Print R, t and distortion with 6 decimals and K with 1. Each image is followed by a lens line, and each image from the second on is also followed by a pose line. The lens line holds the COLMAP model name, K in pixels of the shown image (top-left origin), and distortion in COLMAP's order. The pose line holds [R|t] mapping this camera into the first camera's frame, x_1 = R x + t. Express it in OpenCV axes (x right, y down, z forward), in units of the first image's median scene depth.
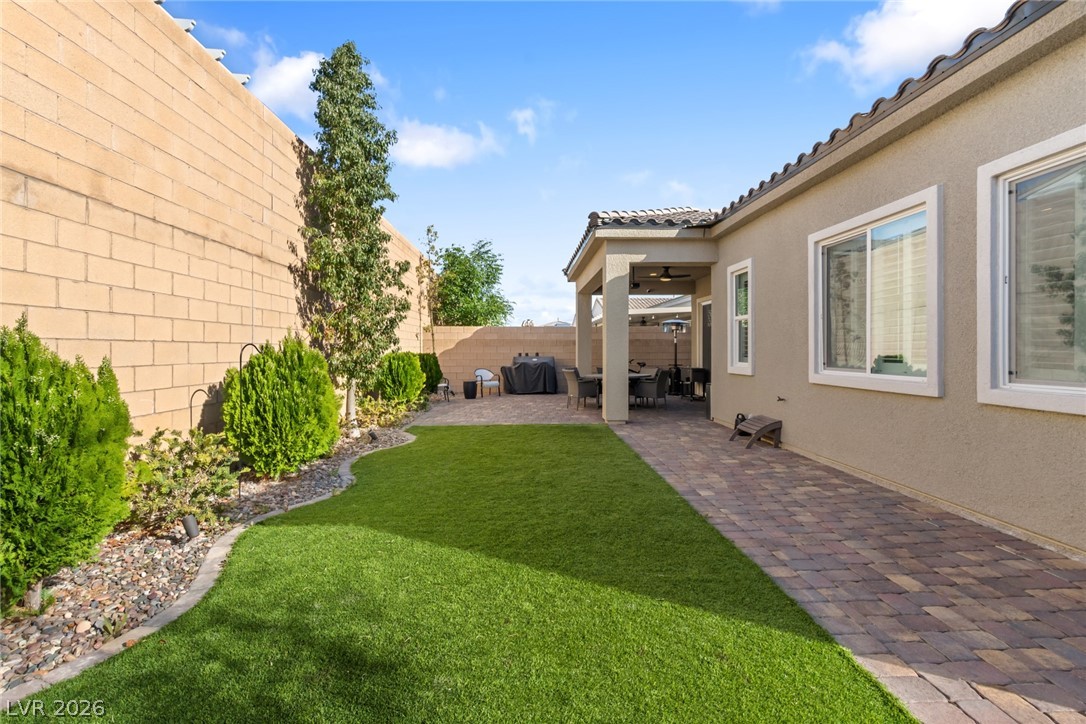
lens RADIAL K [[476.3, 0, 541.5], [0, 476.3, 357.3], [0, 0, 1]] dist [-0.007747, 0.001949]
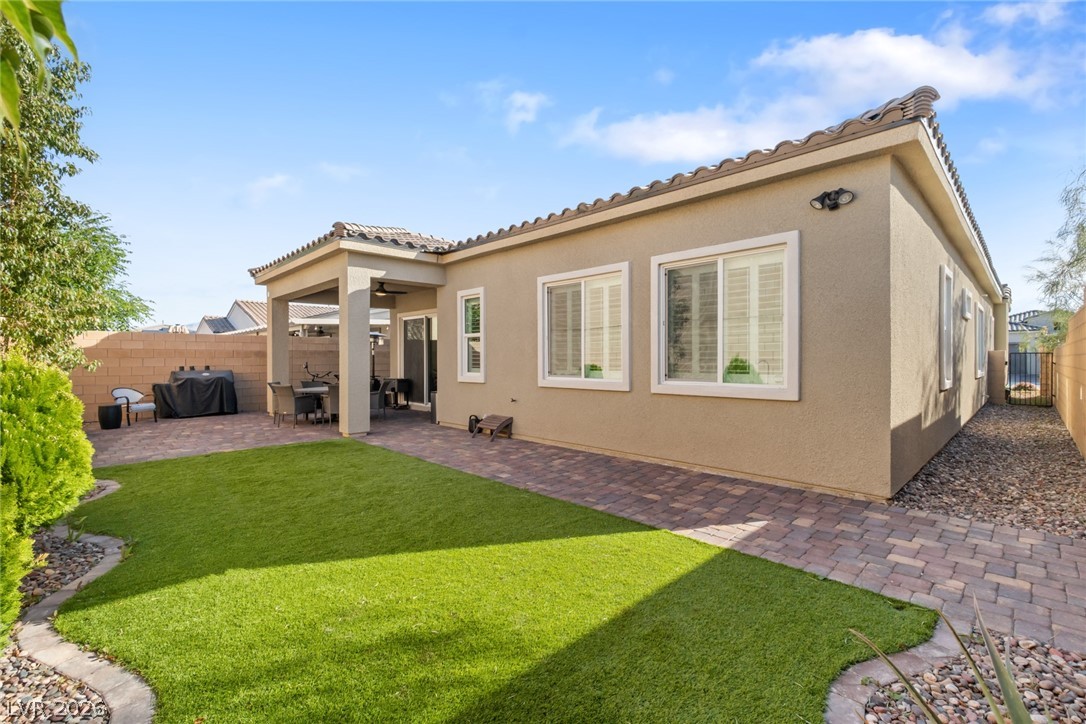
lens RADIAL K [[476.3, 0, 546.0], [0, 476.3, 369.3], [0, 0, 1]] dist [-0.007747, 0.001949]
pose [[0.734628, -0.015588, 0.678291, -0.301523], [0.013542, 0.999874, 0.008312, -0.005526], [-0.678335, 0.003079, 0.734747, -0.008521]]
